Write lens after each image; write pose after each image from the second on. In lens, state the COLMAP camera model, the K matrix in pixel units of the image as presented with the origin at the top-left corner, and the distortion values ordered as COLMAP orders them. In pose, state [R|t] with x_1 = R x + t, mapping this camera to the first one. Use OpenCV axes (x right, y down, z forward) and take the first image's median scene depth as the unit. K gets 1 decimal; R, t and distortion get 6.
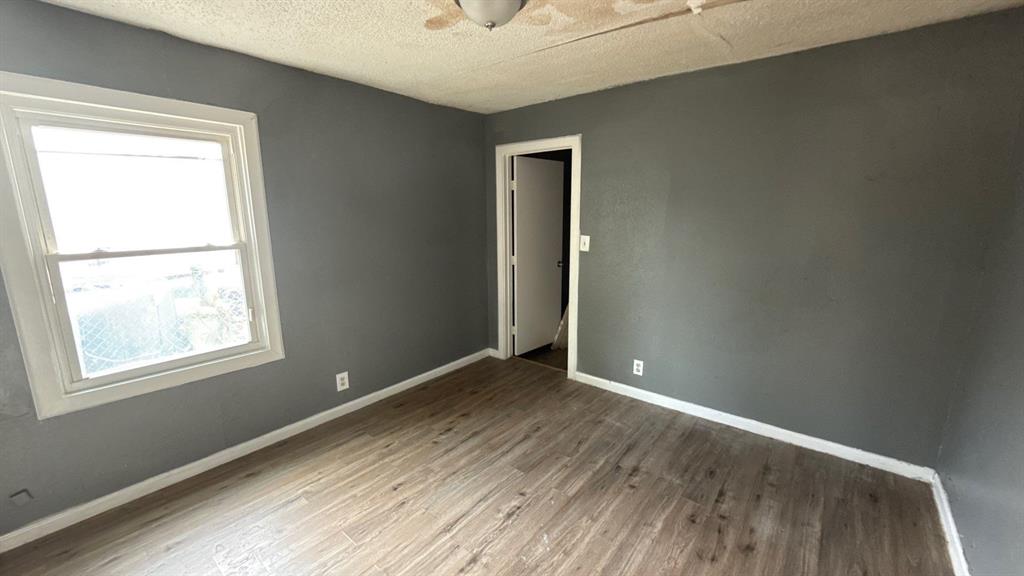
lens RADIAL K [[406.9, 0, 512.0], [0, 406.9, 288.0], [0, 0, 1]] dist [-0.000575, 0.000171]
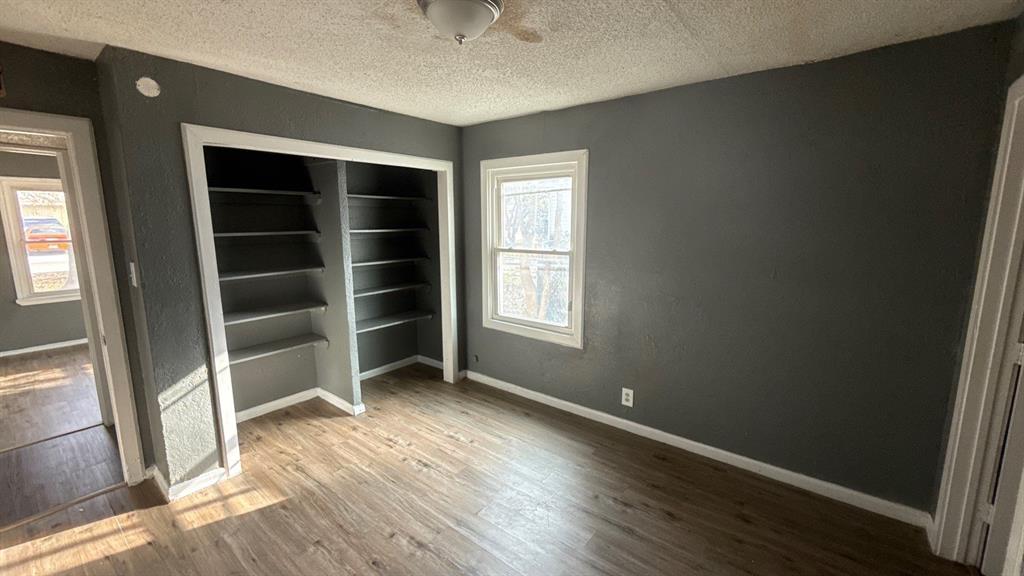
lens RADIAL K [[406.9, 0, 512.0], [0, 406.9, 288.0], [0, 0, 1]] dist [-0.000575, 0.000171]
pose [[0.016442, 0.164768, -0.986195, 0.591741], [-0.187673, 0.969307, 0.158817, -0.154647], [0.982094, 0.182471, 0.046860, 0.711738]]
